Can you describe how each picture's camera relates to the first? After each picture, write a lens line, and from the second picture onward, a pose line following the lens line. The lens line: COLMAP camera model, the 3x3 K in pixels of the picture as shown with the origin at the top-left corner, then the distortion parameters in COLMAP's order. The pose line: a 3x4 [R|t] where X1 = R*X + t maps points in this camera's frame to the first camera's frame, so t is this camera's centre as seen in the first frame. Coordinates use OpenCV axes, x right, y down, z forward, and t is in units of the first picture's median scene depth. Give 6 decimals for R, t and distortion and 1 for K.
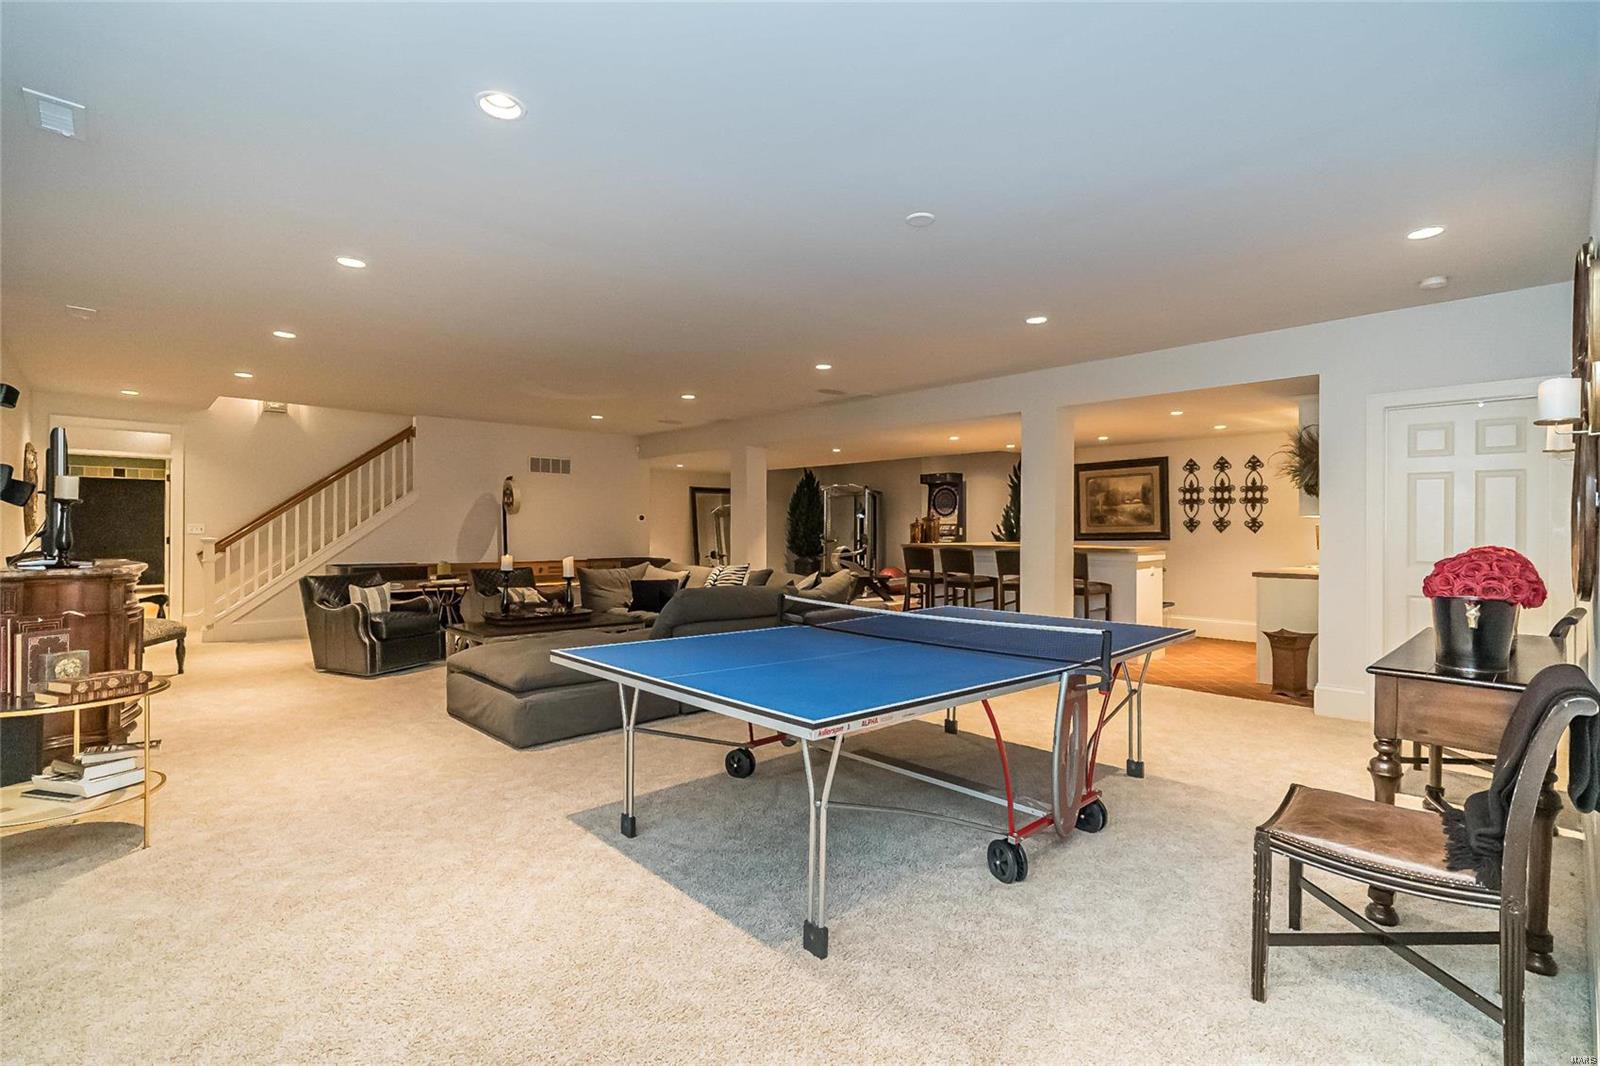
lens RADIAL K [[738.4, 0, 807.7], [0, 738.4, 526.8], [0, 0, 1]] dist [-0.000379, 0.000295]
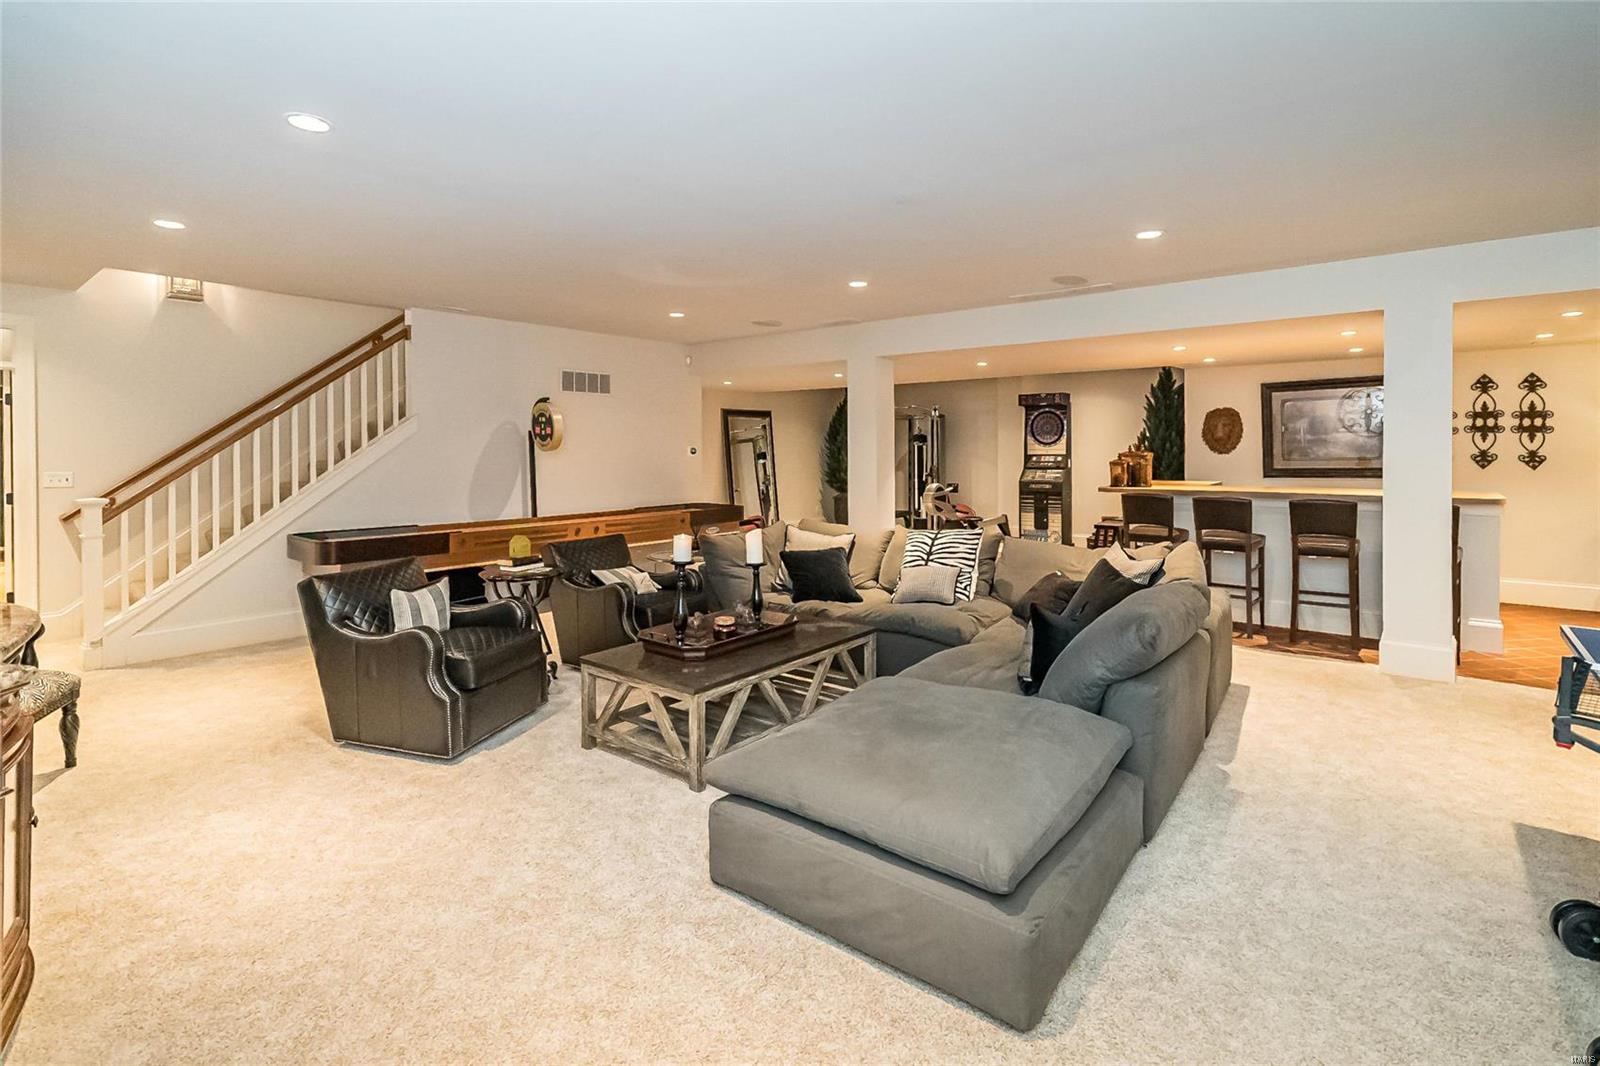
lens RADIAL K [[761.5, 0, 813.4], [0, 761.5, 455.6], [0, 0, 1]] dist [-0.001334, -0.000166]
pose [[0.992208, -0.008202, 0.124325, -0.267135], [0.006716, 0.999901, 0.012368, -0.021899], [-0.124414, -0.011436, 0.992164, 0.271584]]
